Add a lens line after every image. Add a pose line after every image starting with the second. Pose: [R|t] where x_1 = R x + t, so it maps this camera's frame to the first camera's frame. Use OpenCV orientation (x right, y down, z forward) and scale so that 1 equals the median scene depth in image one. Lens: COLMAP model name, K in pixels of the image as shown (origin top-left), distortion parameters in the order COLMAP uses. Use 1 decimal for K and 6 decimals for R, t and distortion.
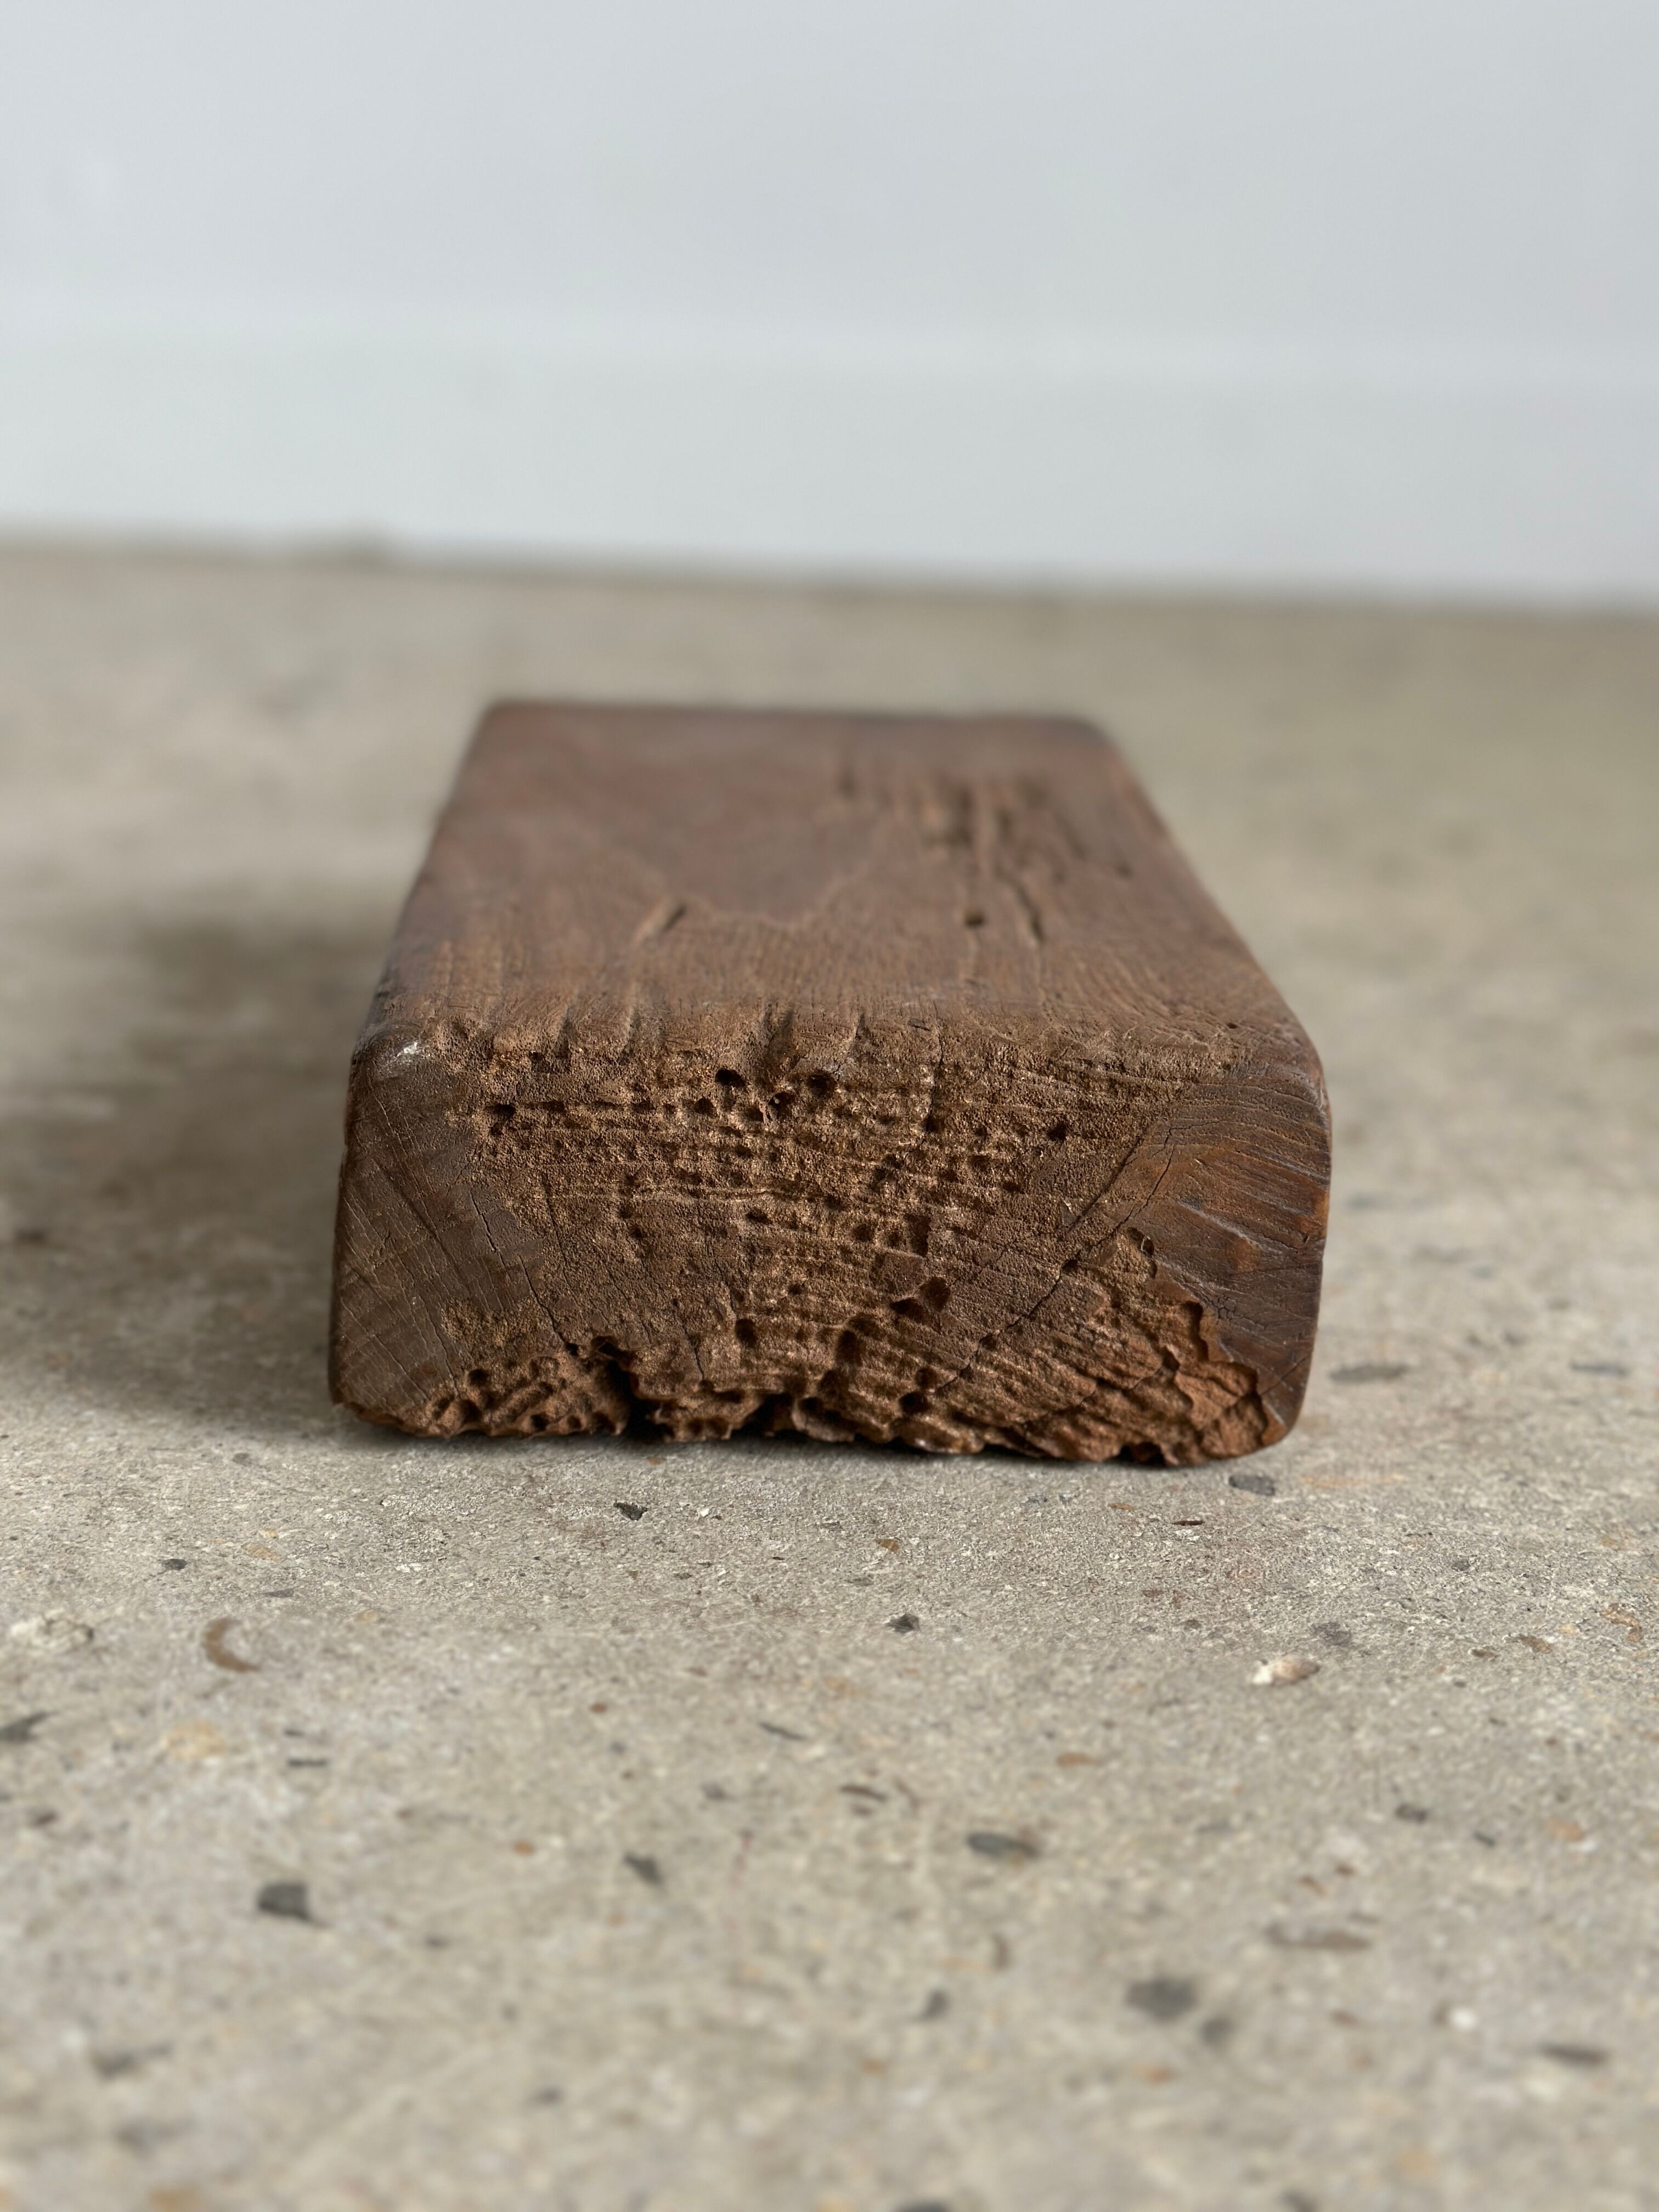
lens RADIAL K [[3137.8, 0, 807.6], [0, 3137.8, 1110.2], [0, 0, 1]] dist [0.192314, -0.375119]
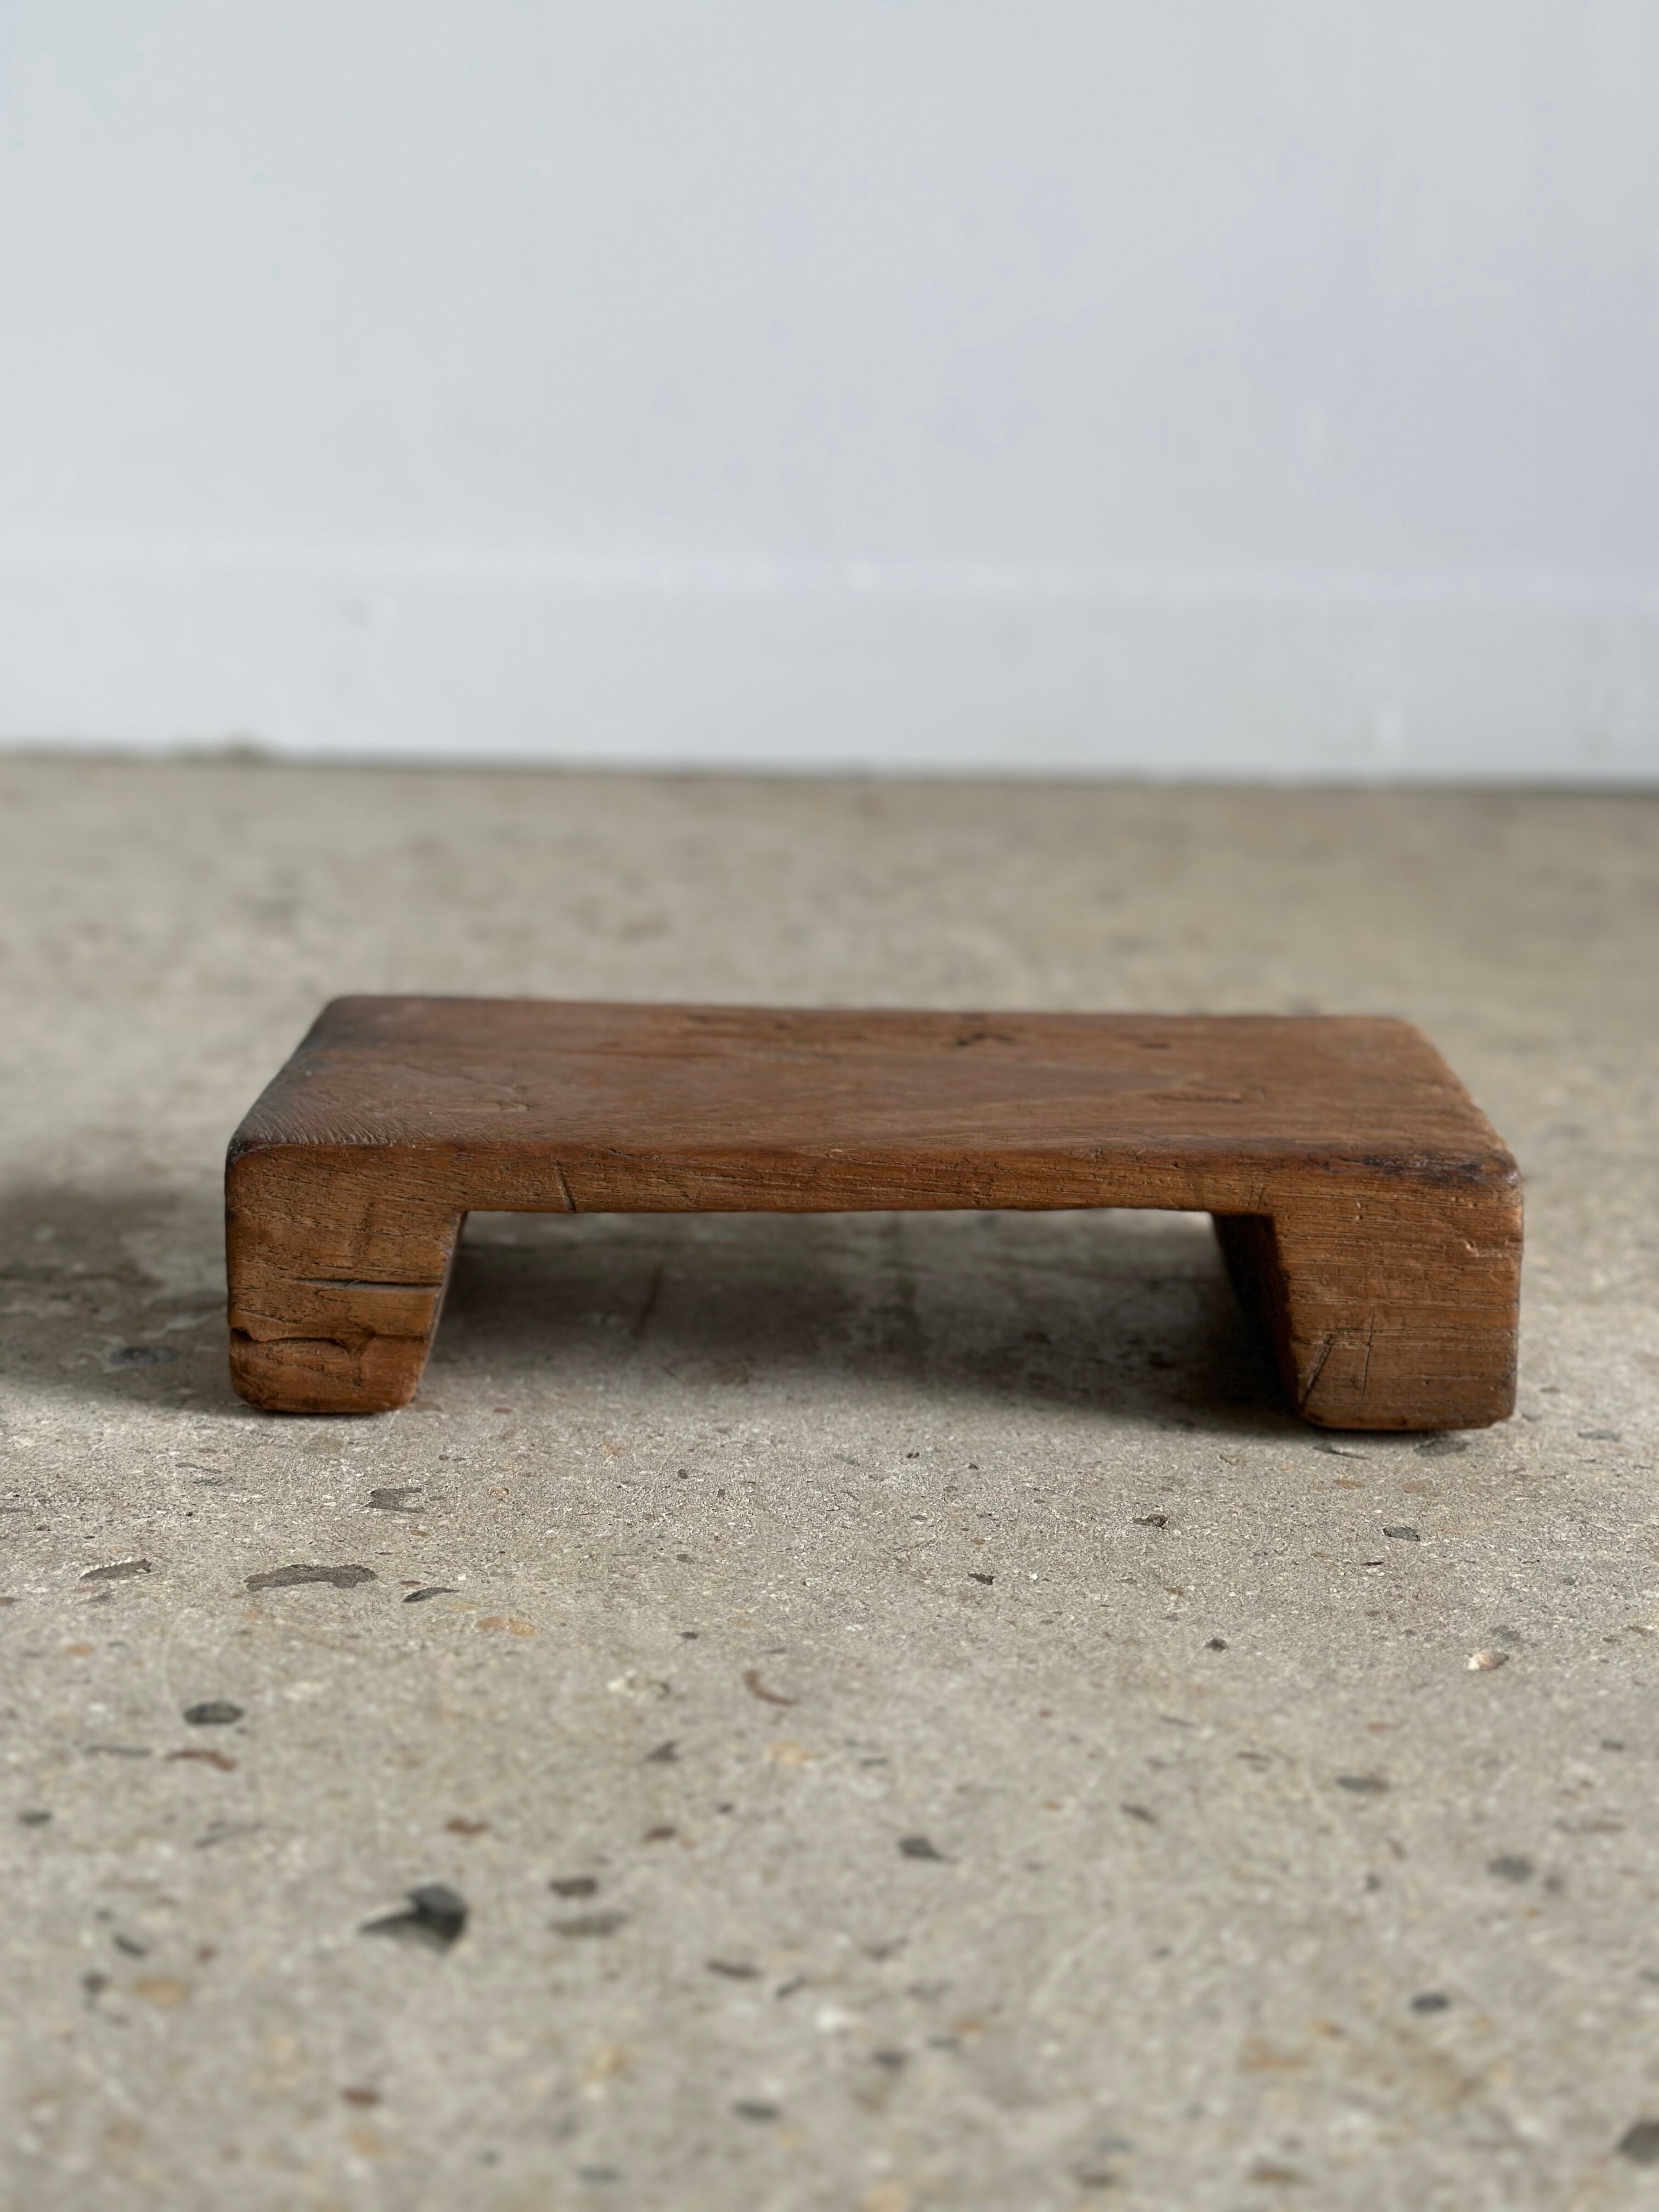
lens RADIAL K [[3108.3, 0, 821.5], [0, 3108.3, 1136.7], [0, 0, 1]] dist [0.222214, -0.493291]
pose [[0.988214, -0.042866, 0.146953, -0.383076], [0.045450, 0.998865, -0.014268, -0.060545], [-0.146174, 0.020779, 0.989041, -0.421437]]
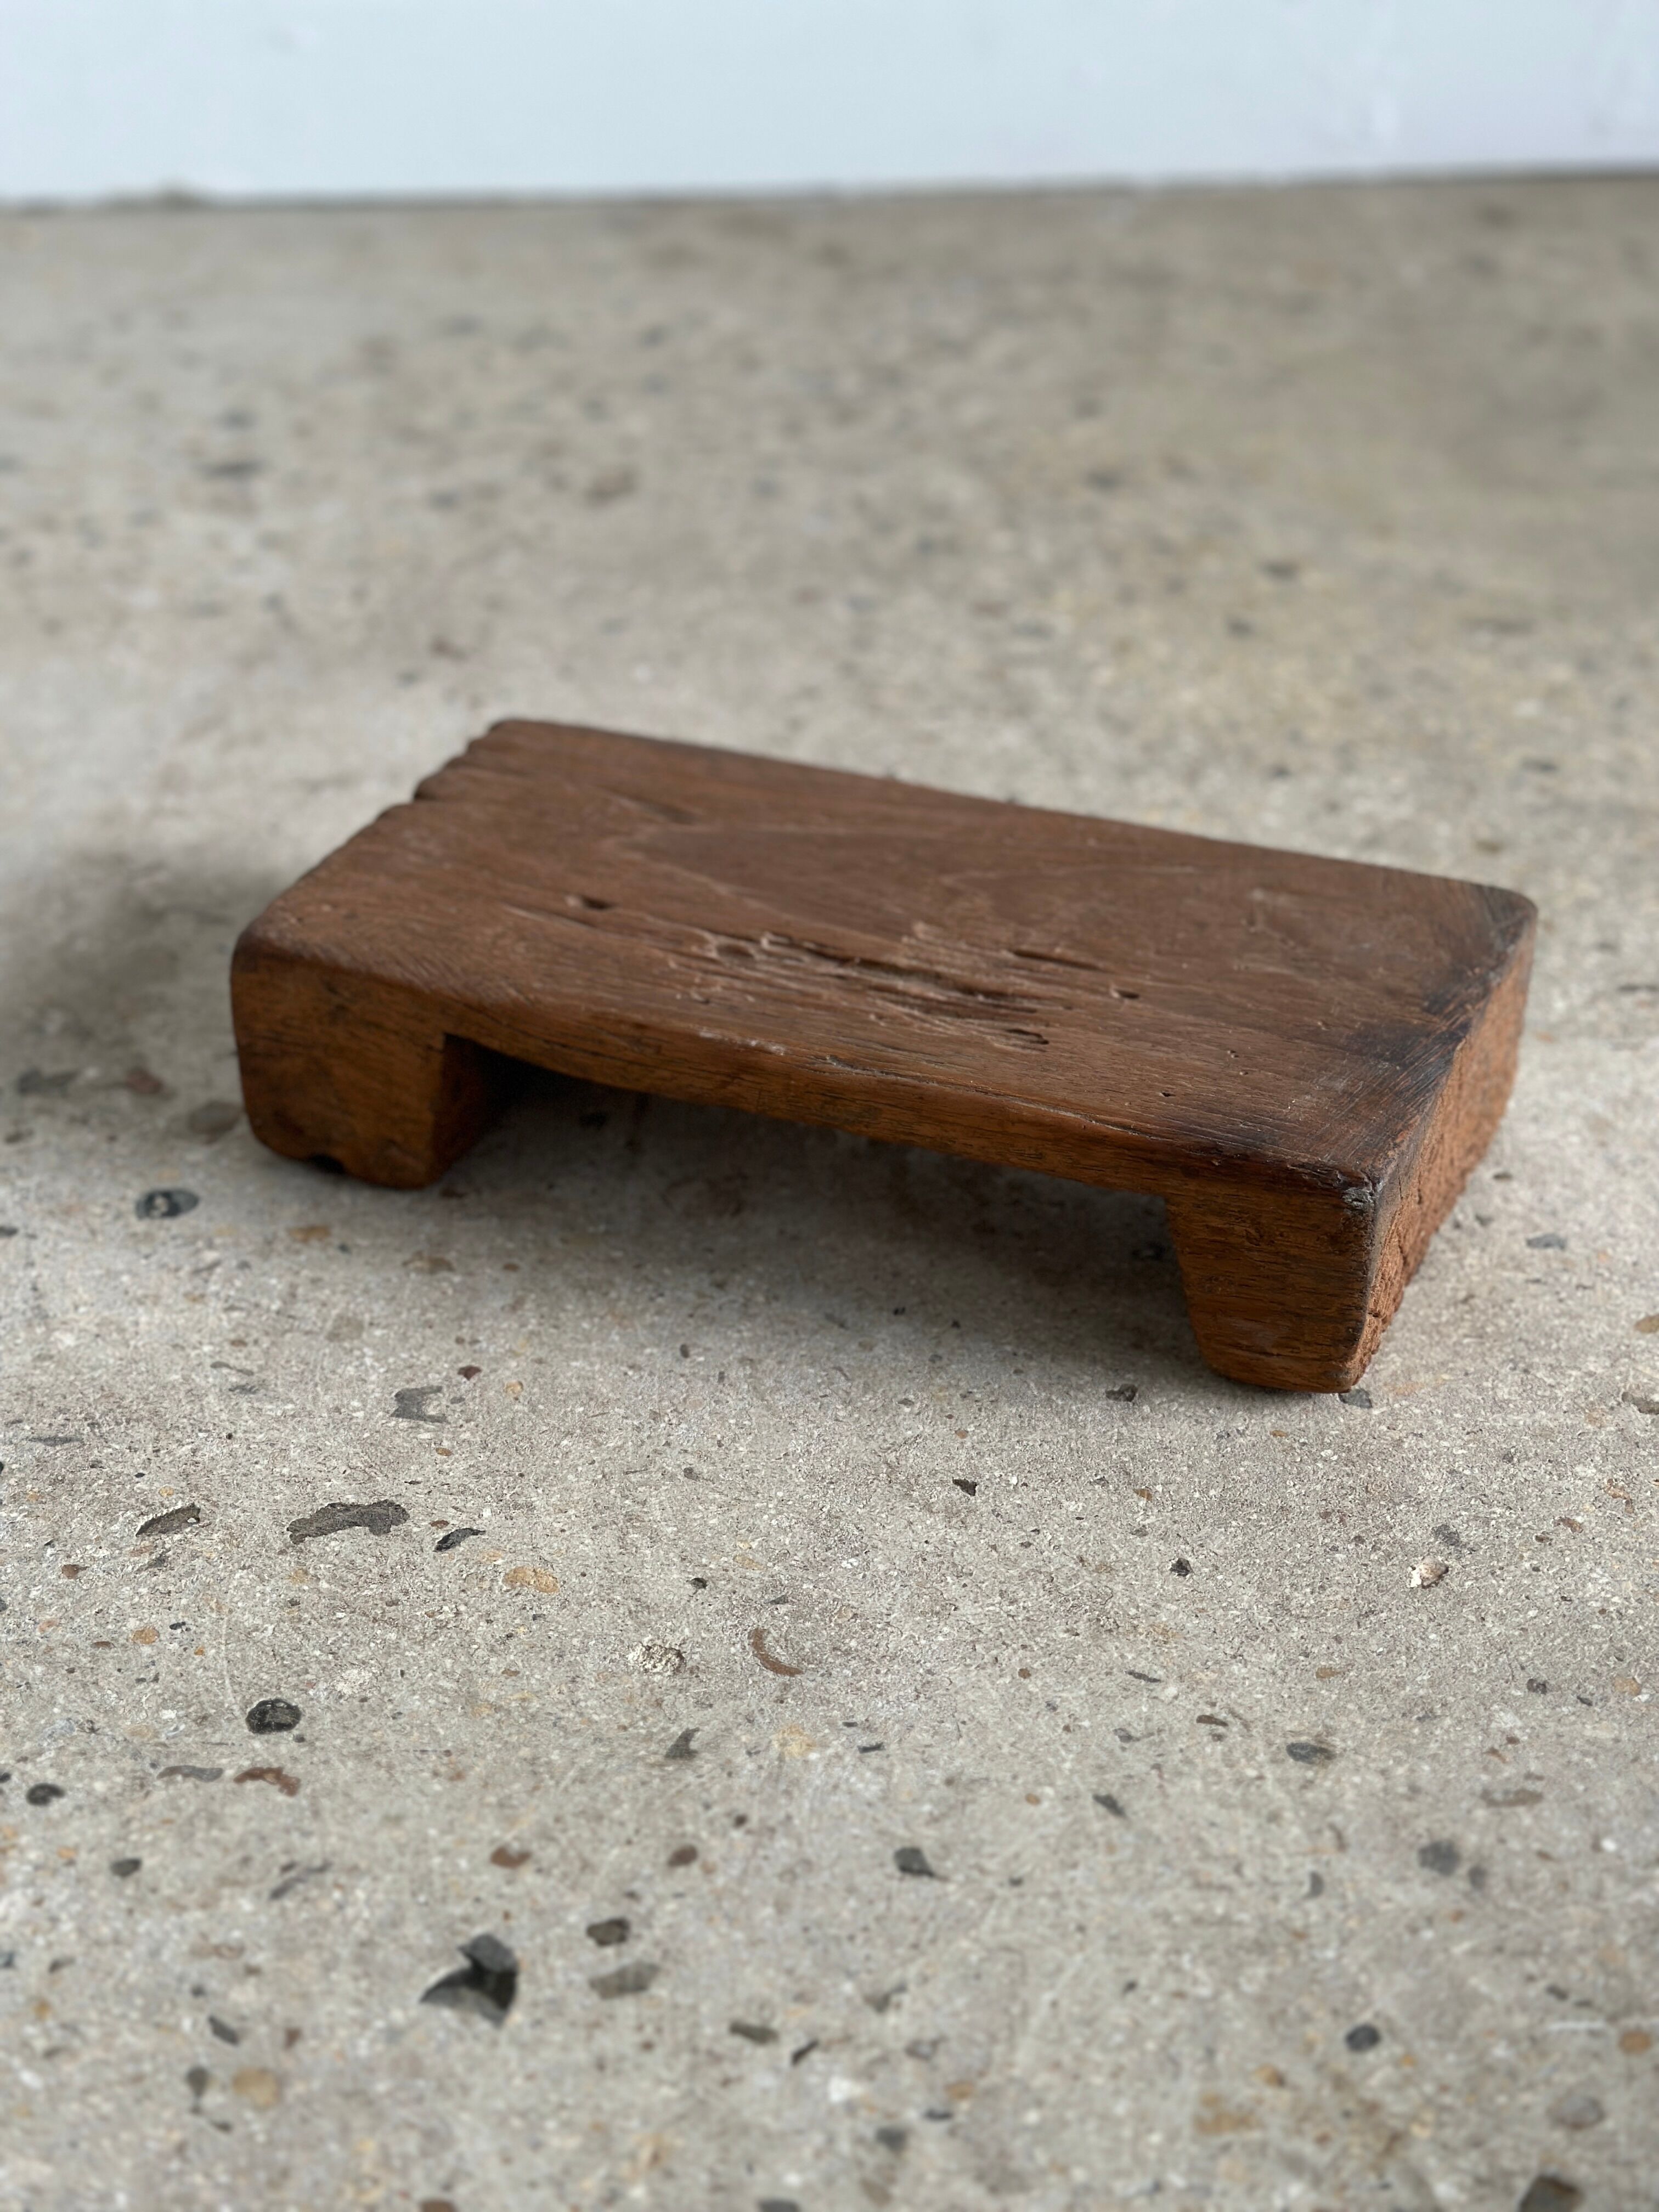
lens RADIAL K [[3108.3, 0, 821.5], [0, 3108.3, 1136.7], [0, 0, 1]] dist [0.222214, -0.493291]
pose [[0.984815, -0.124220, 0.121280, -0.340076], [0.086855, 0.957413, 0.275349, -0.536523], [-0.150319, -0.260634, 0.953664, -0.434831]]
